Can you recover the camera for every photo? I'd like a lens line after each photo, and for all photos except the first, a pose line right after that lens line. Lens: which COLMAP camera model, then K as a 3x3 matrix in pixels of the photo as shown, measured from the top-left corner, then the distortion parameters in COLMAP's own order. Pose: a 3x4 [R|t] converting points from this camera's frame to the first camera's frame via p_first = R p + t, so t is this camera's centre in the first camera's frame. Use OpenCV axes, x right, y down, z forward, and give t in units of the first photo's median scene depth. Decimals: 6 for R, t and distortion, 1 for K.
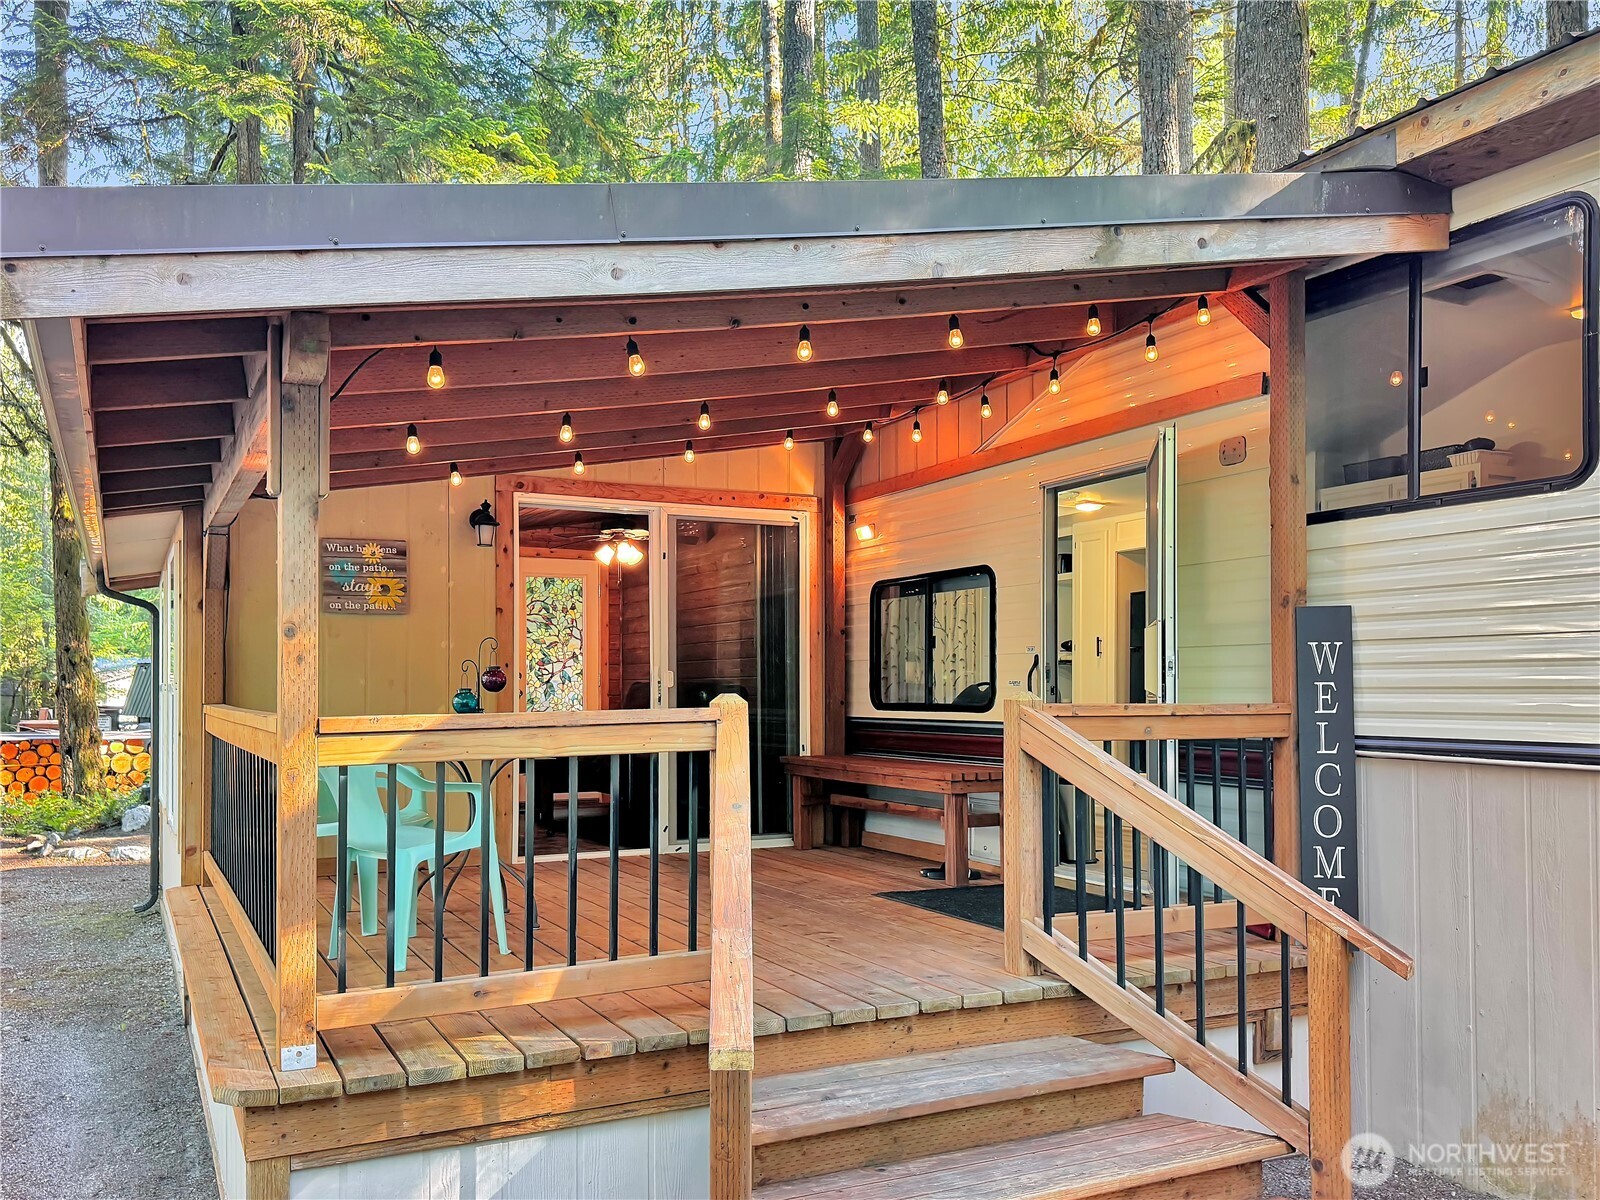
lens RADIAL K [[1295.0, 0, 796.4], [0, 1295.0, 689.0], [0, 0, 1]] dist [0.044487, -0.005028]
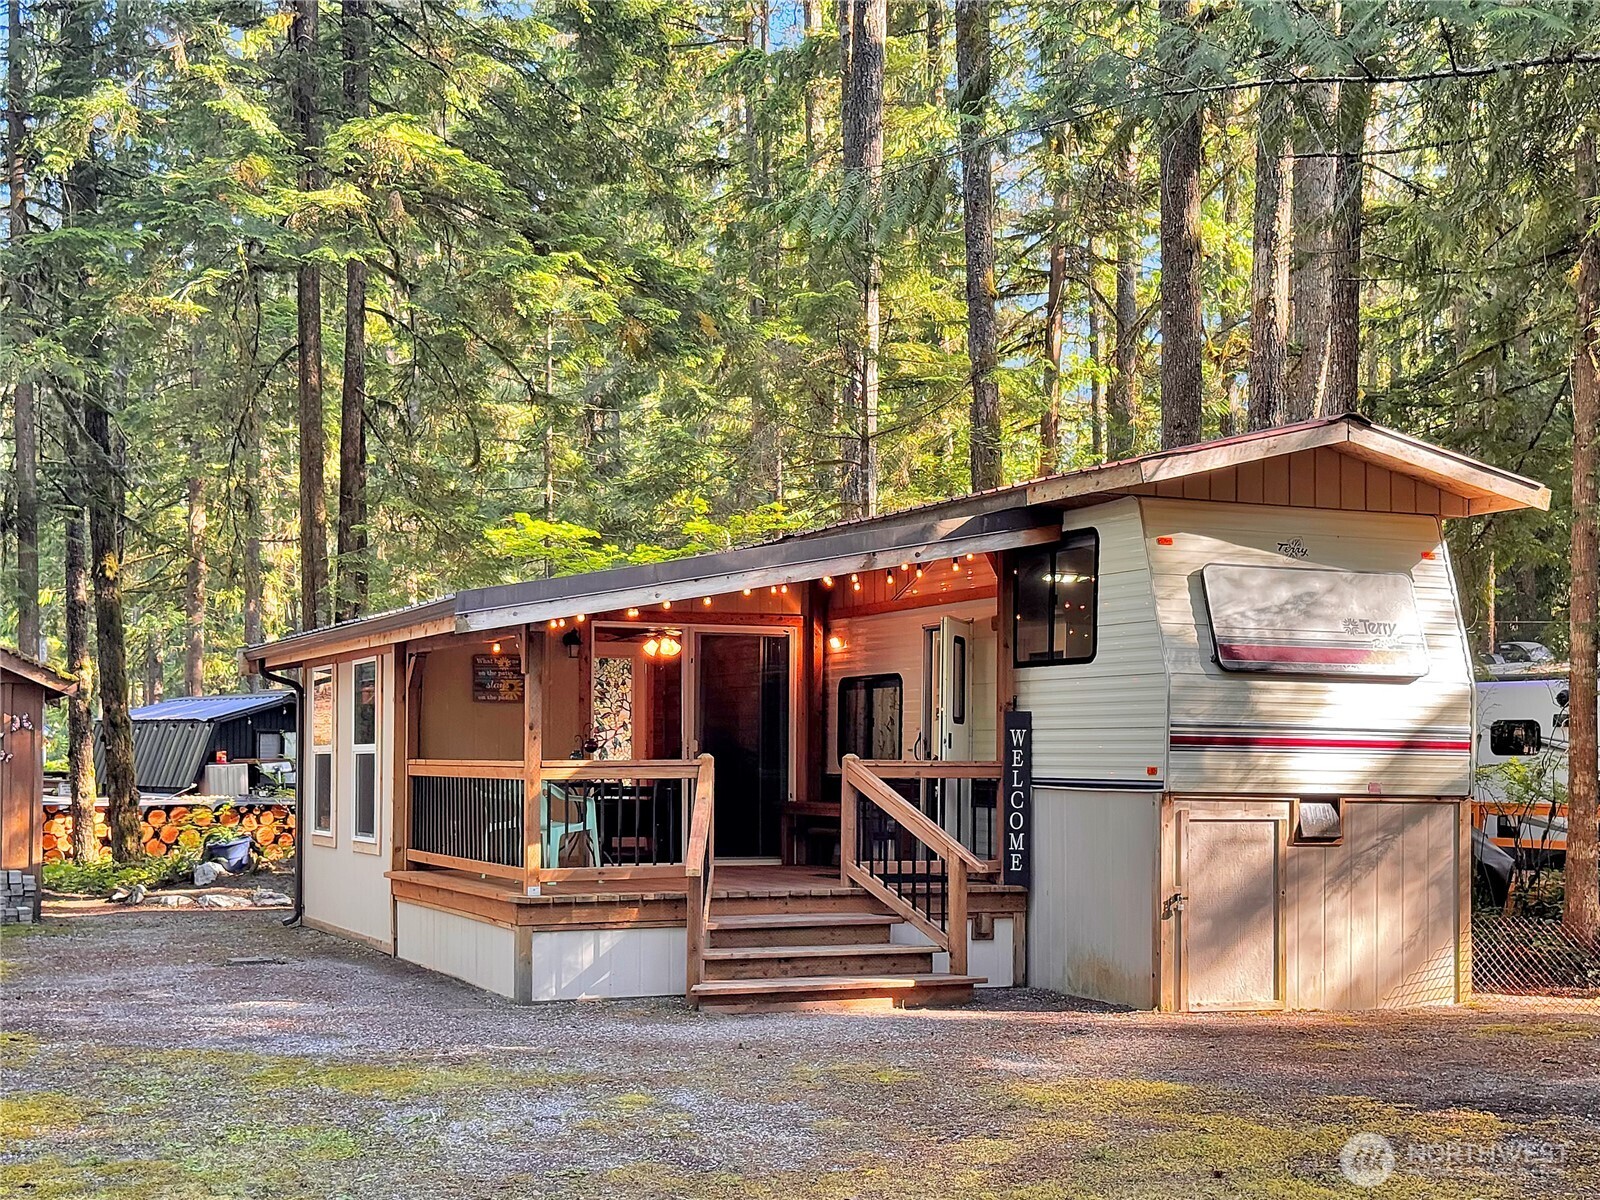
lens RADIAL K [[2310.7, 0, 882.7], [0, 2310.7, 737.4], [0, 0, 1]] dist [0.065402, 0.000000]
pose [[0.998977, 0.007301, -0.044624, 0.232506], [-0.007778, 0.999914, -0.010514, 0.008740], [0.044543, 0.010850, 0.998949, -1.611506]]
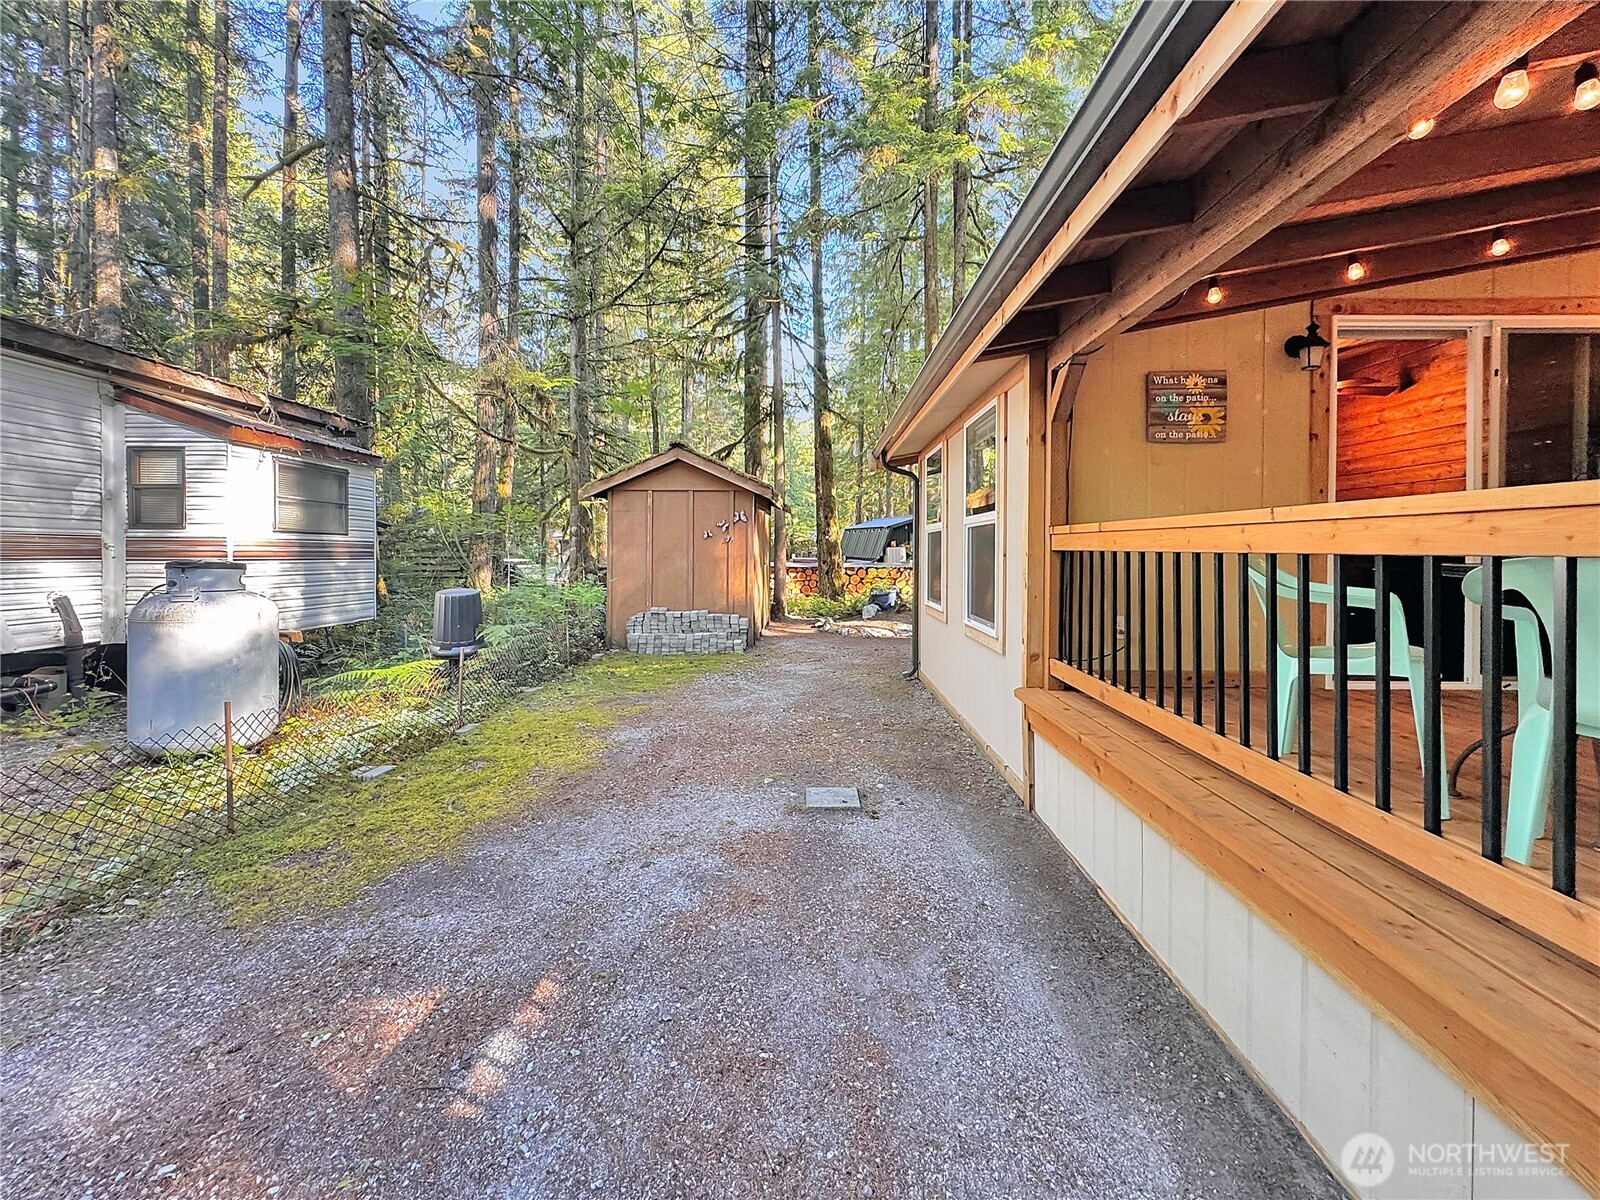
lens RADIAL K [[660.5, 0, 794.8], [0, 660.5, 548.6], [0, 0, 1]] dist [-0.000153, 0.000268]
pose [[0.876802, 0.006616, -0.480806, -0.323006], [-0.006590, 0.999977, 0.001741, 0.026507], [0.480806, 0.001642, 0.876825, 0.350327]]
